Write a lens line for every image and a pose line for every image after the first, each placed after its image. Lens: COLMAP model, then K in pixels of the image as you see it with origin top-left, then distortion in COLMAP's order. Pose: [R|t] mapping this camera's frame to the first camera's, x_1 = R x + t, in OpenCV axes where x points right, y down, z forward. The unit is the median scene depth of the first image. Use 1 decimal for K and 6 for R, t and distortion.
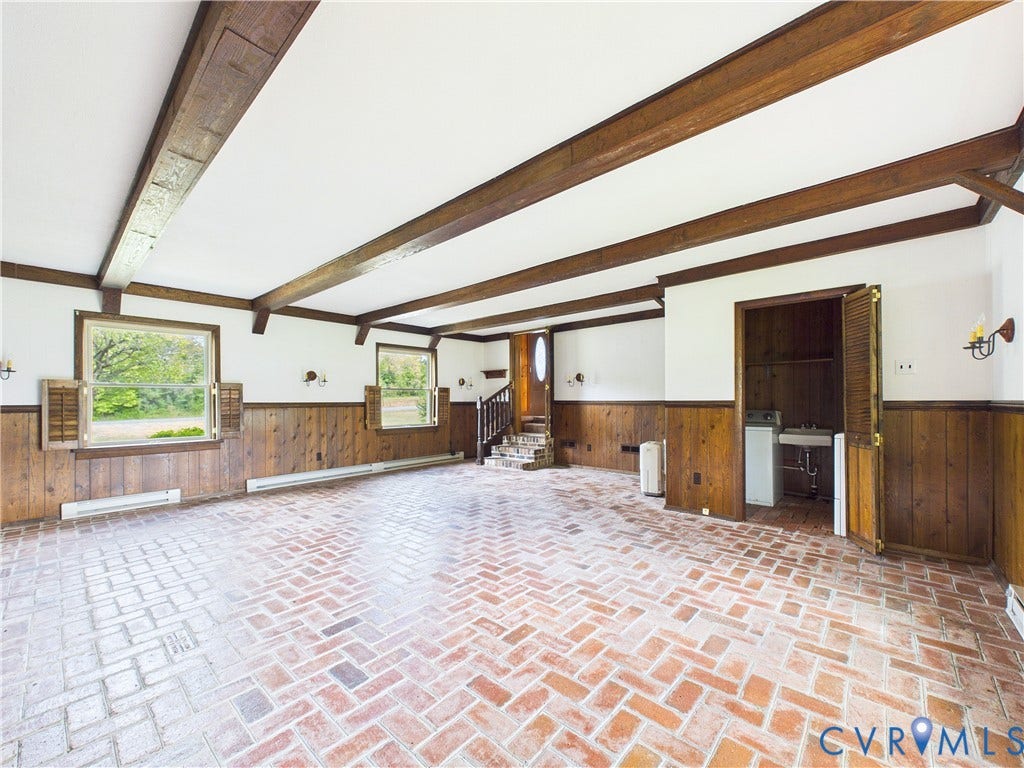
lens RADIAL K [[409.7, 0, 512.3], [0, 409.7, 406.1], [0, 0, 1]] dist [0.002094, 0.000136]
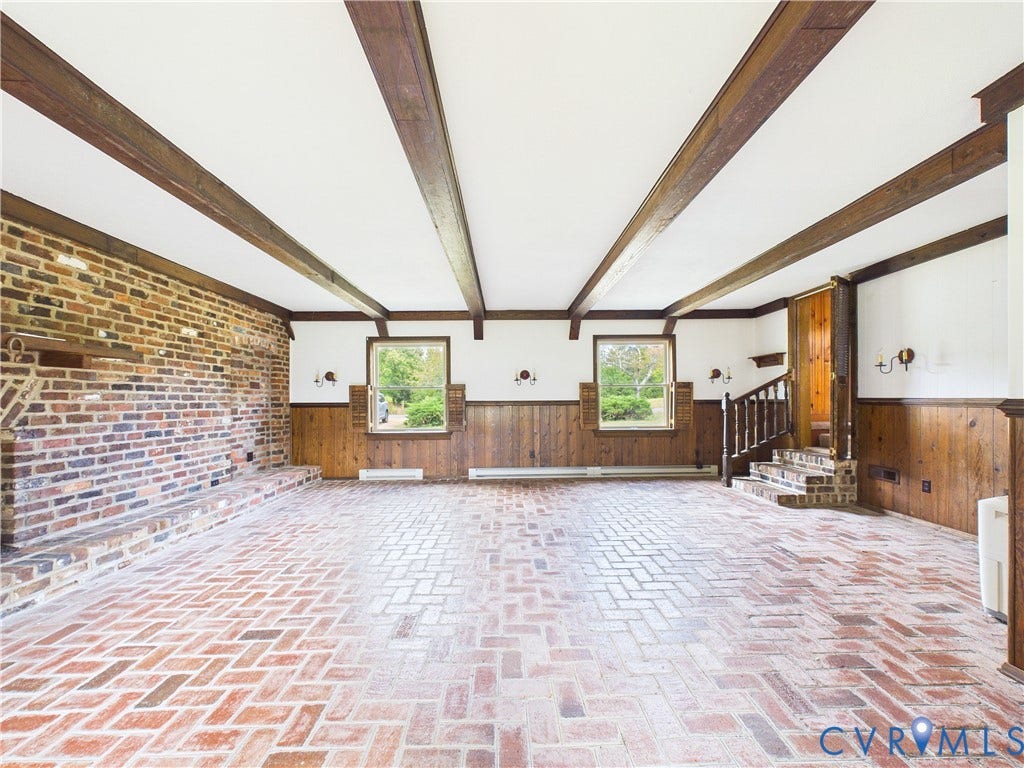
lens RADIAL K [[409.7, 0, 512.3], [0, 409.7, 406.1], [0, 0, 1]] dist [0.002094, 0.000136]
pose [[0.678758, 0.011165, -0.734277, 0.208314], [-0.006388, 0.999936, 0.009299, -0.004093], [0.734334, -0.001621, 0.678786, 0.236005]]
